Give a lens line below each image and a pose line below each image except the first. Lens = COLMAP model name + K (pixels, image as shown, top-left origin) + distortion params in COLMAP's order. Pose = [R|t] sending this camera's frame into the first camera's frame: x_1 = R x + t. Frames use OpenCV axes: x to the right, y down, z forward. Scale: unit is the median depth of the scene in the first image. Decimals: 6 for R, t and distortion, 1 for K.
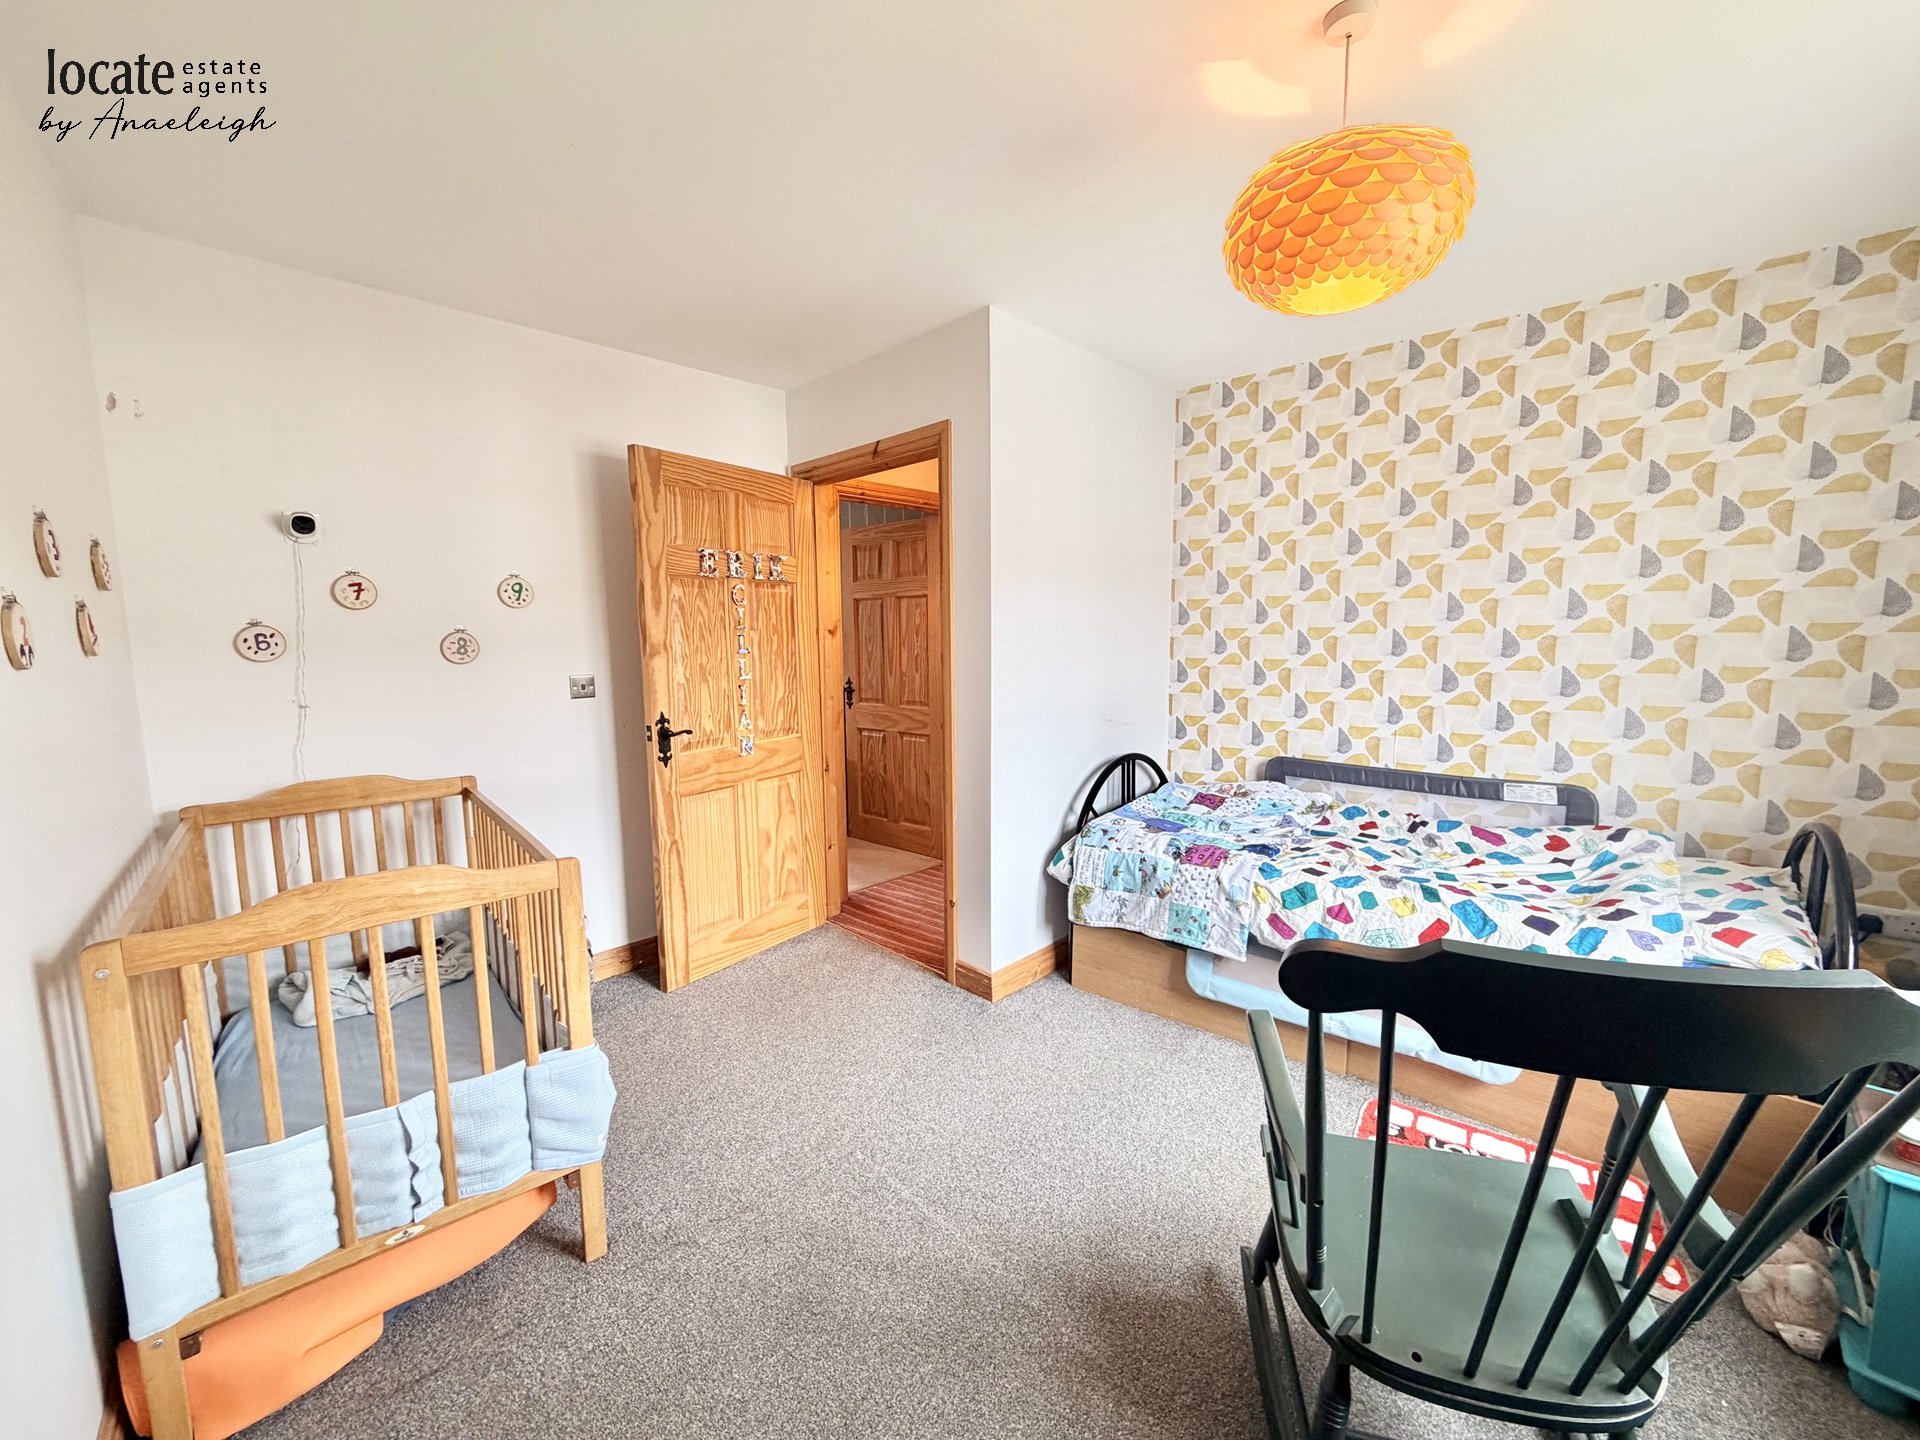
lens RADIAL K [[767.7, 0, 963.3], [0, 767.7, 719.5], [0, 0, 1]] dist [-0.000603, 0.000289]
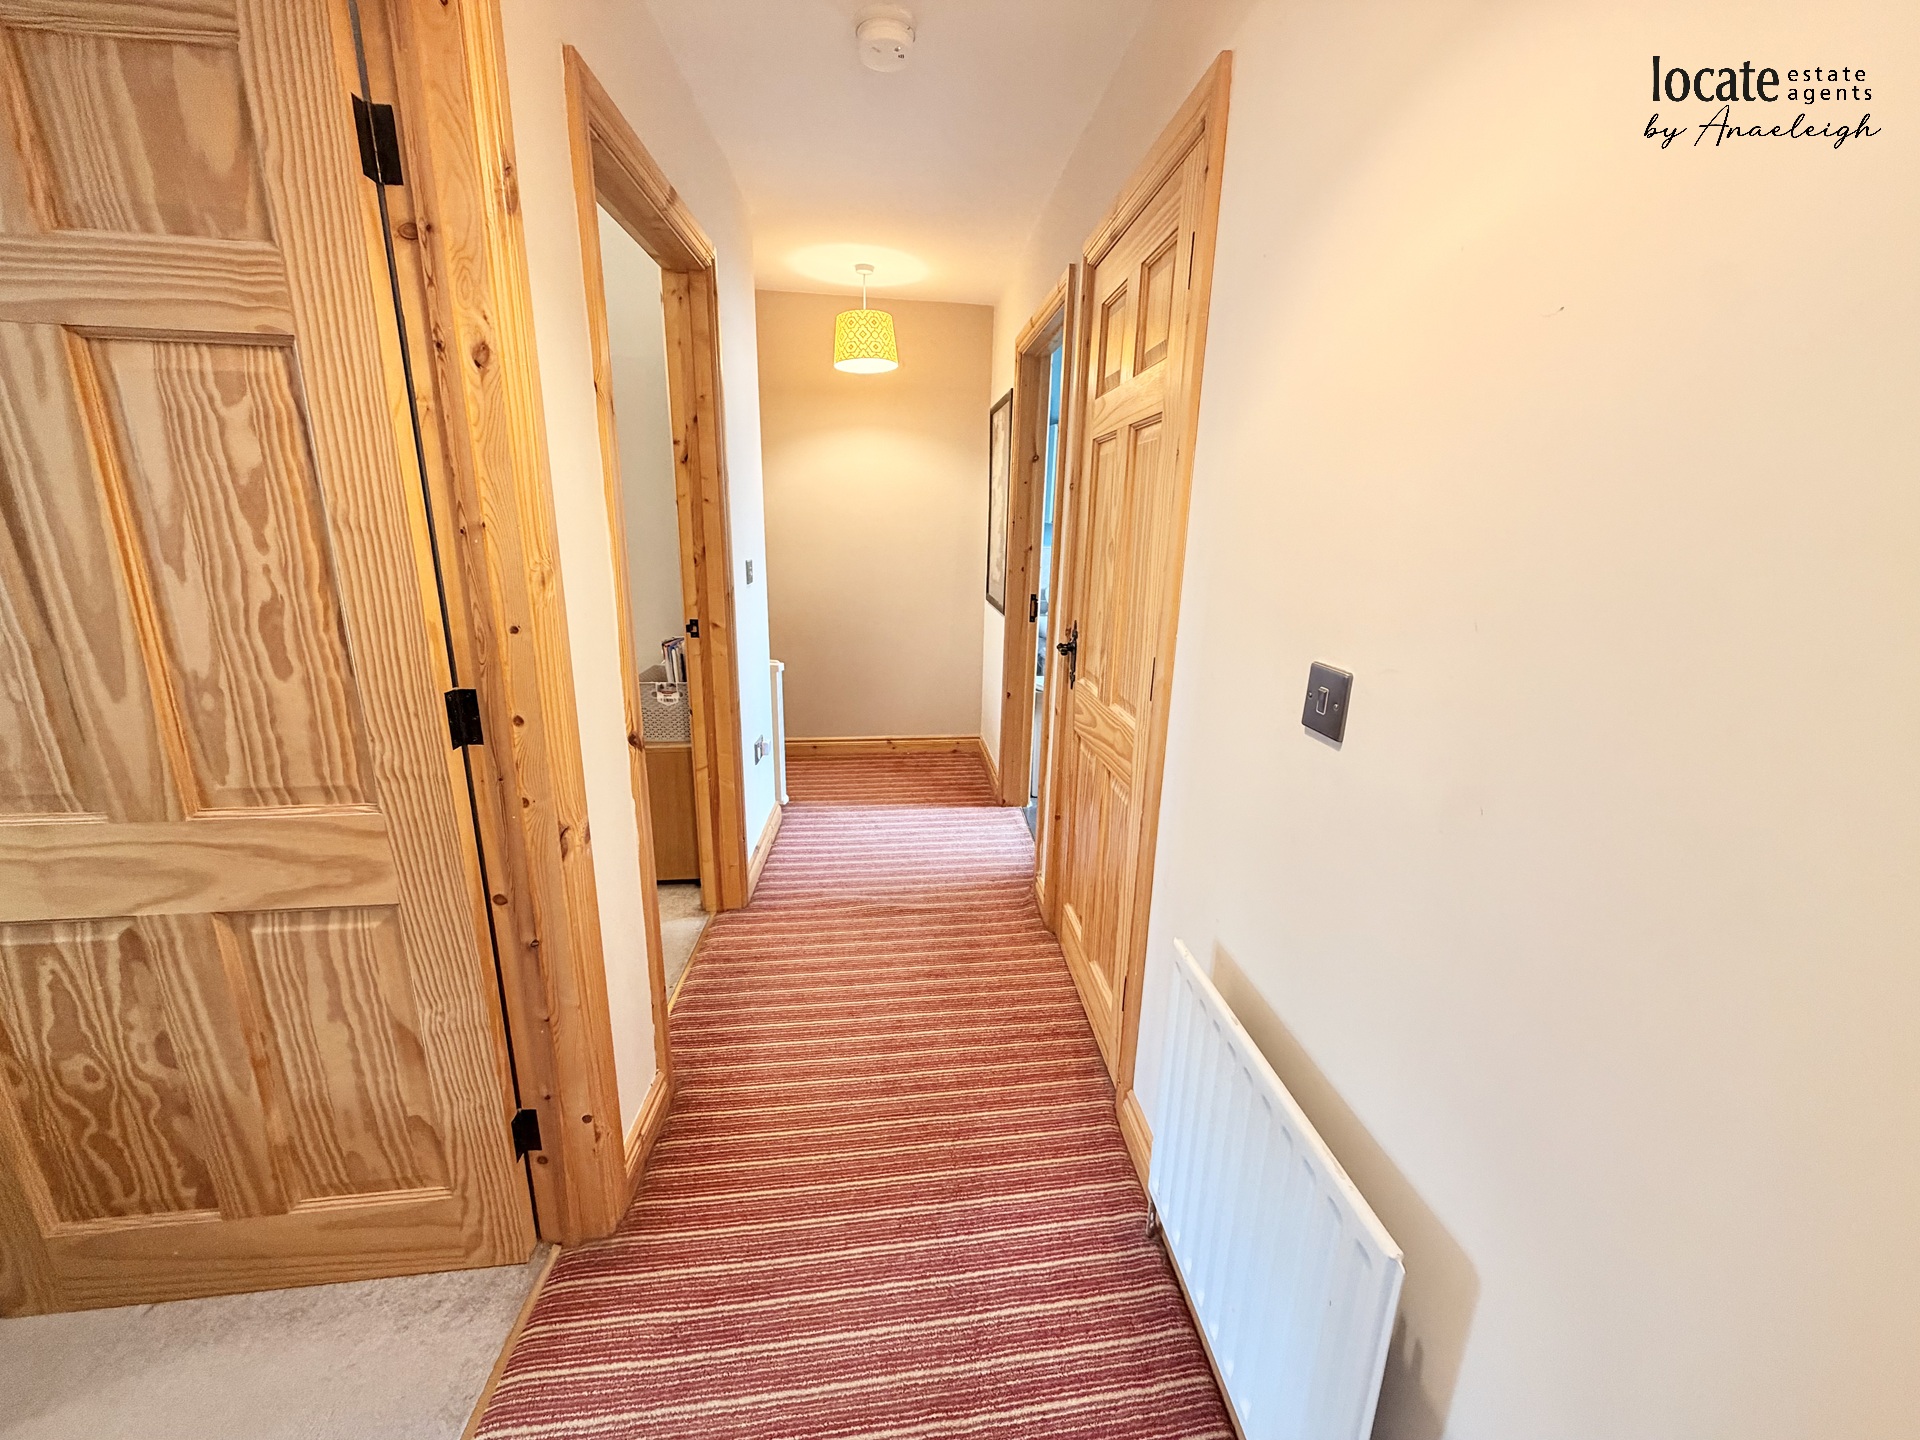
lens RADIAL K [[767.7, 0, 965.4], [0, 767.7, 703.2], [0, 0, 1]] dist [-0.000603, 0.000289]
pose [[0.692506, -0.160105, 0.703421, -0.081282], [0.046497, 0.982940, 0.177950, -0.084215], [-0.719912, -0.090524, 0.688137, 0.663995]]
